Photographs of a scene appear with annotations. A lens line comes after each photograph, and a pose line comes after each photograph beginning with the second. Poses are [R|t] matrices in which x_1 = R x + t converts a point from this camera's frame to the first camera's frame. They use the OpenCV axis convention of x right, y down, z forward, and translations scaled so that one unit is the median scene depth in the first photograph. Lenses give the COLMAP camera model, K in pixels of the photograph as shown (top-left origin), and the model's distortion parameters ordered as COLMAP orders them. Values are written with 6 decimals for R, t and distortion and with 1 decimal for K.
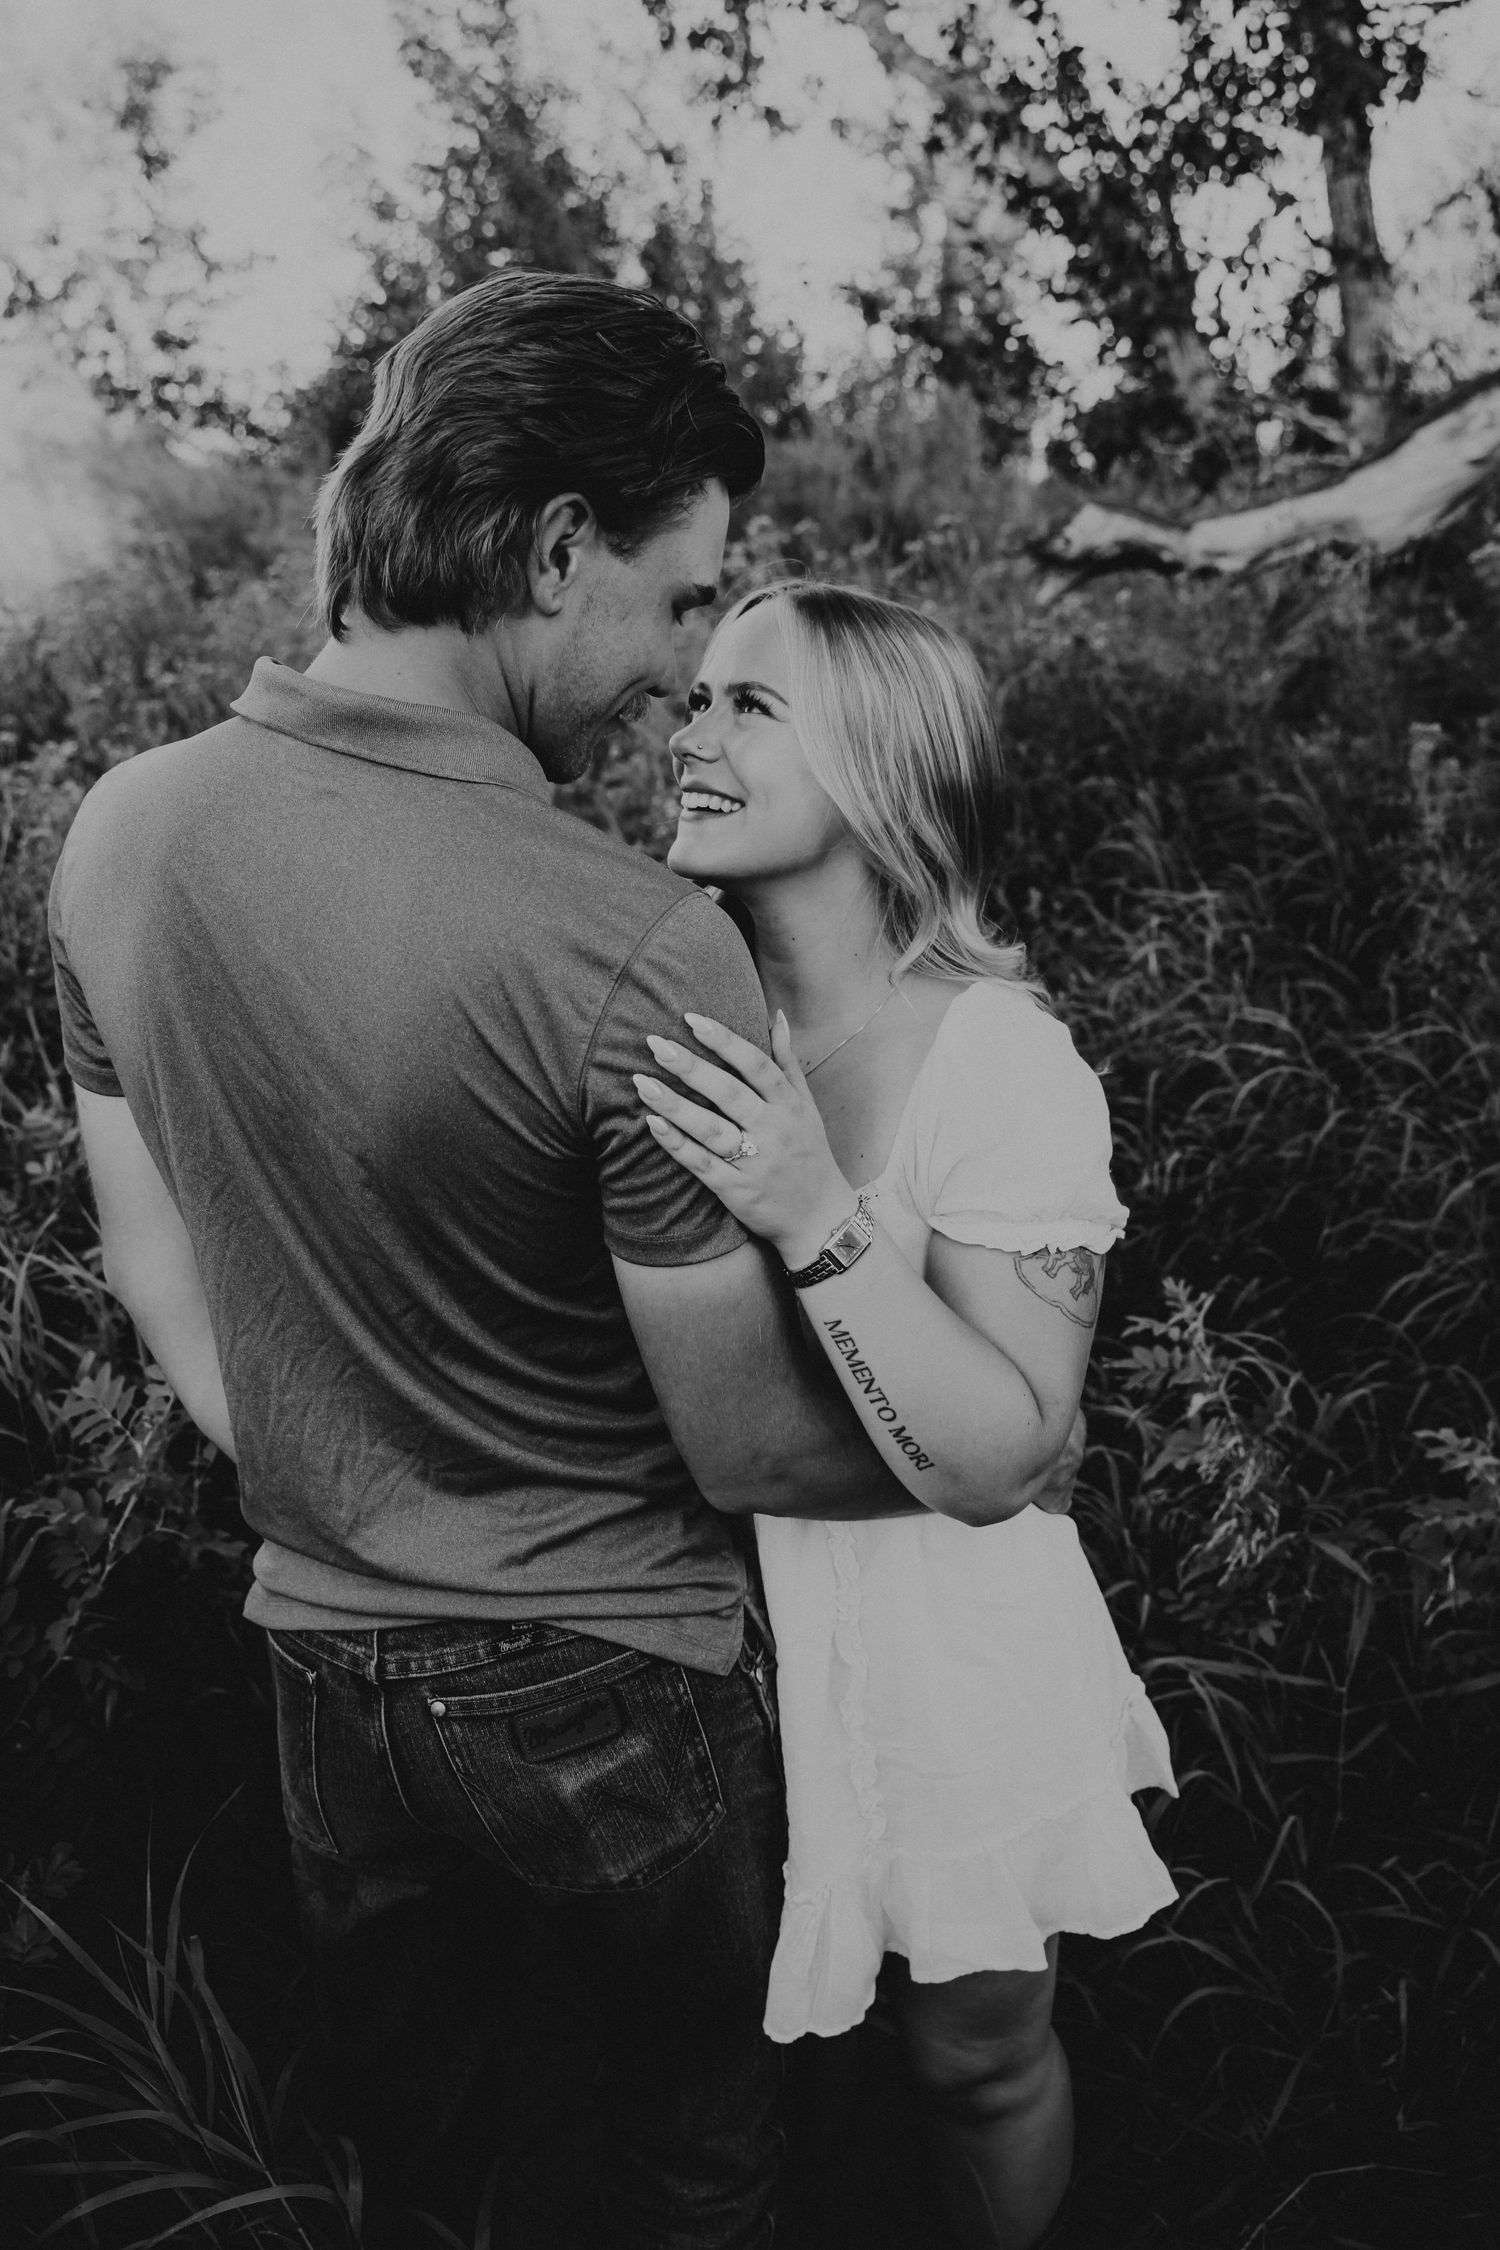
lens RADIAL K [[2301.1, 0, 750.0], [0, 2301.1, 1125.0], [0, 0, 1]] dist [0.004862, 0.008716]
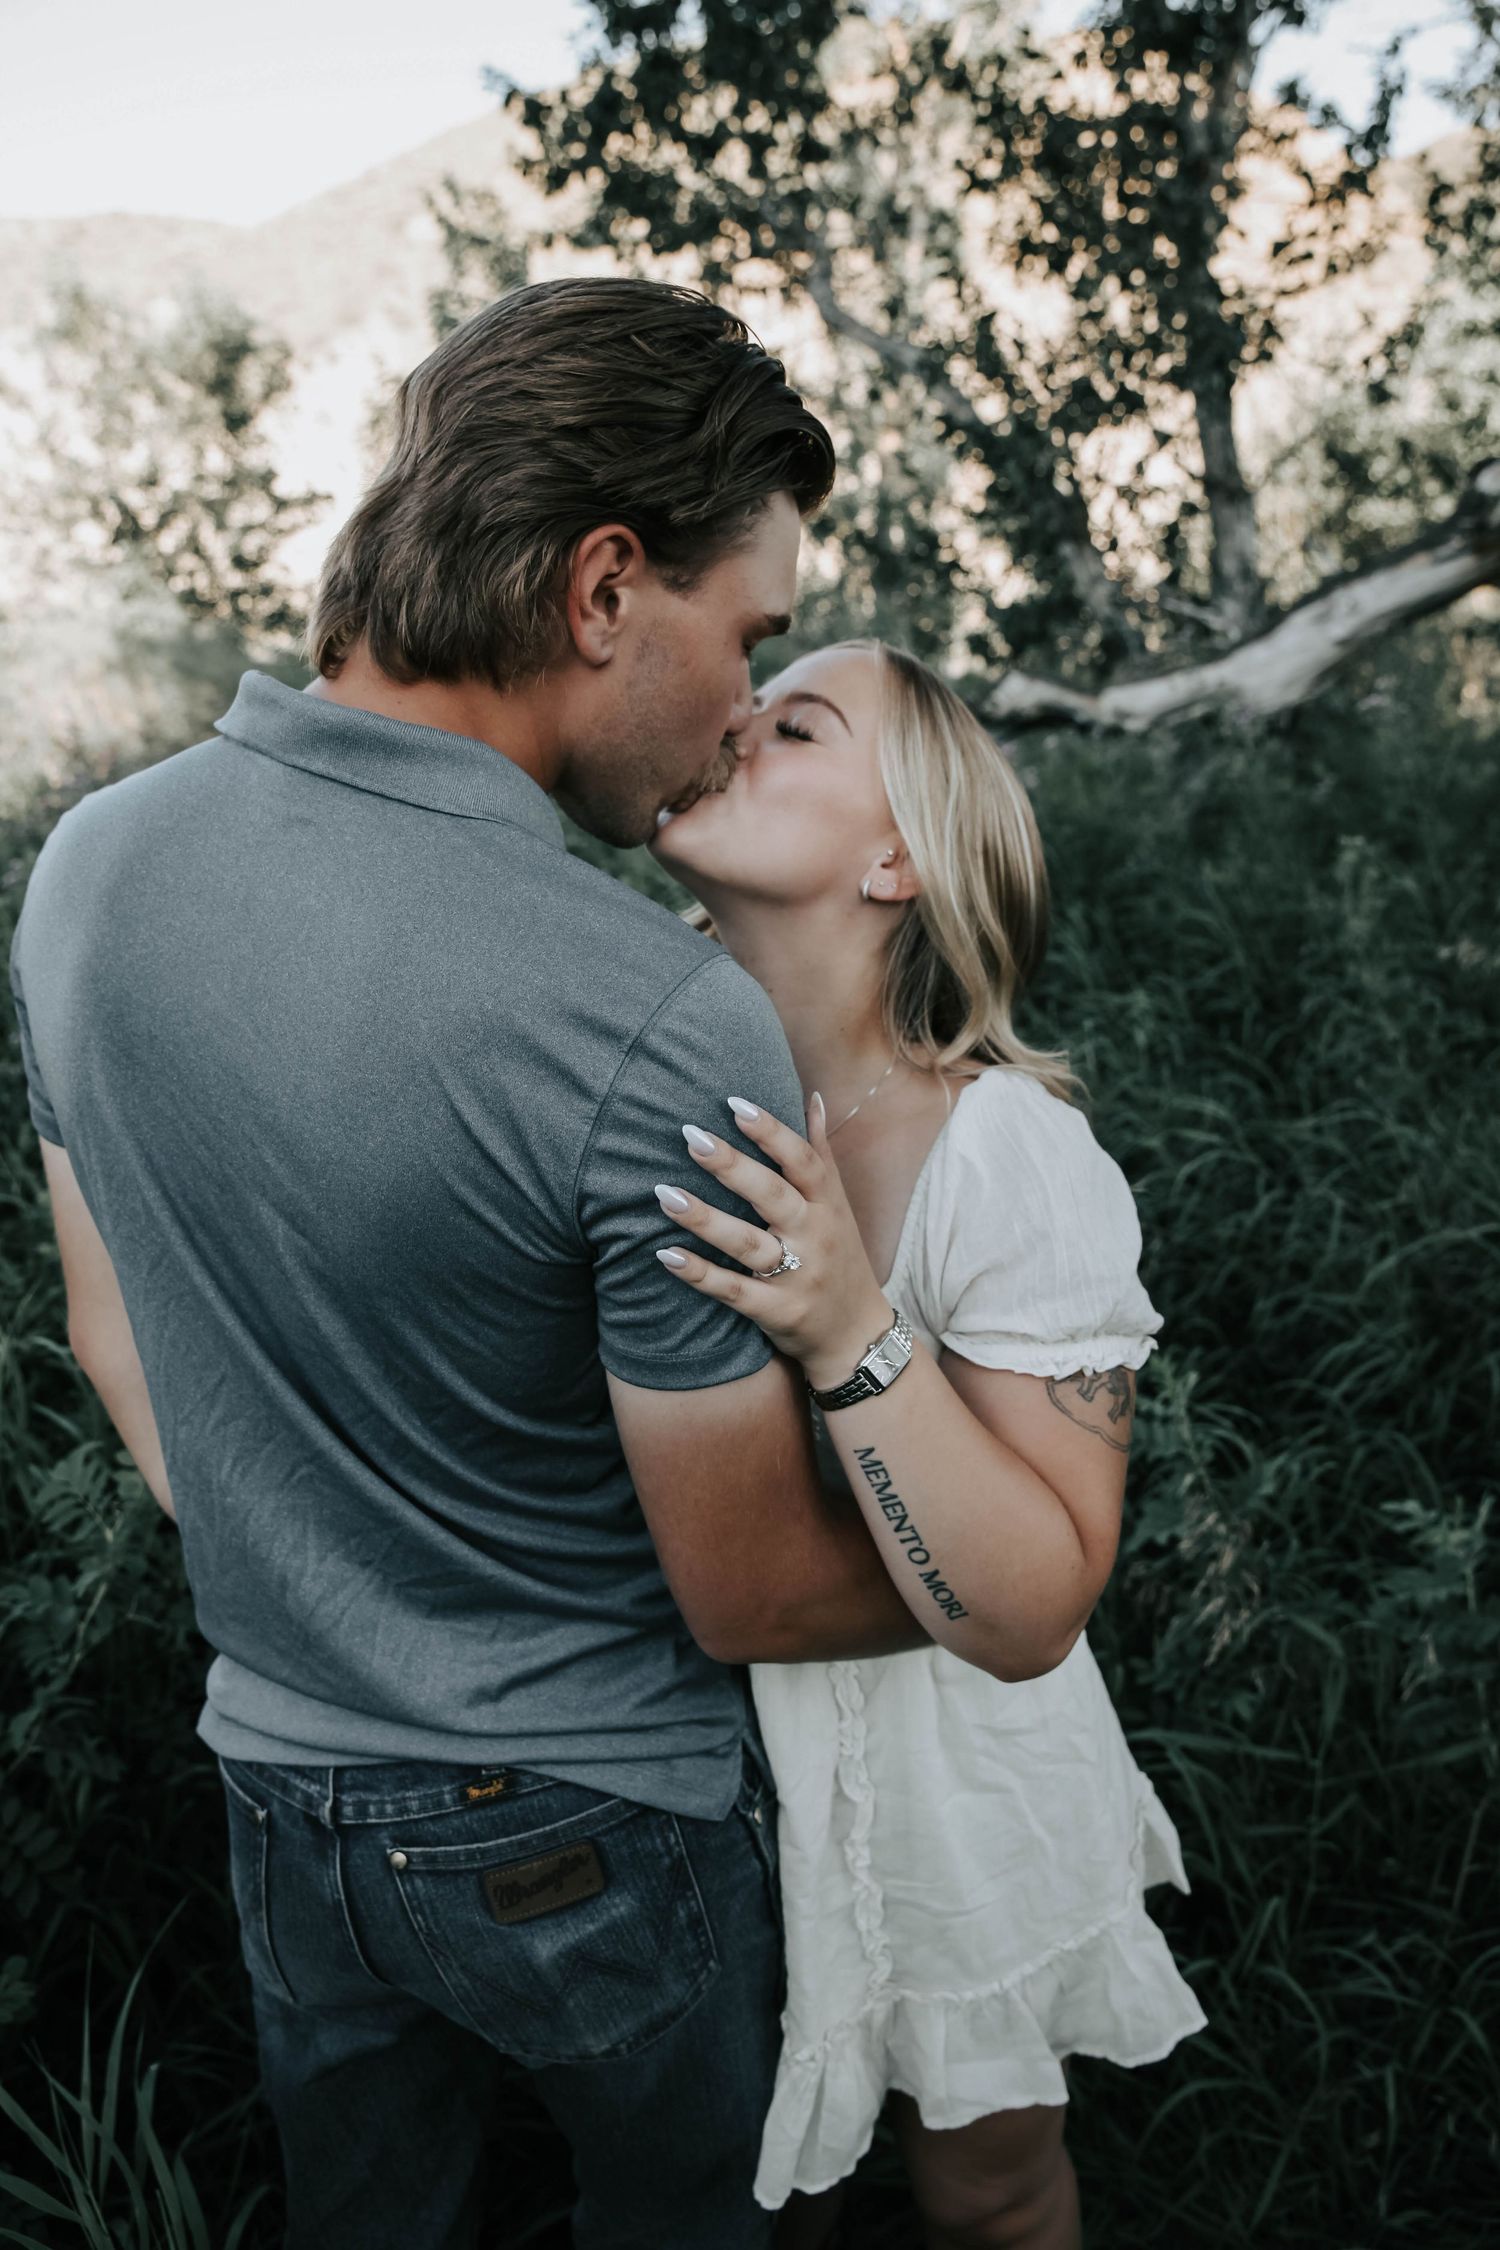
lens RADIAL K [[1819.7, 0, 820.0], [0, 1819.7, 1122.6], [0, 0, 1]] dist [0.002819, 0.001837]
pose [[0.998191, 0.006059, 0.059822, -0.011854], [-0.003494, 0.999074, -0.042882, -0.002198], [-0.060026, 0.042595, 0.997288, 0.199890]]
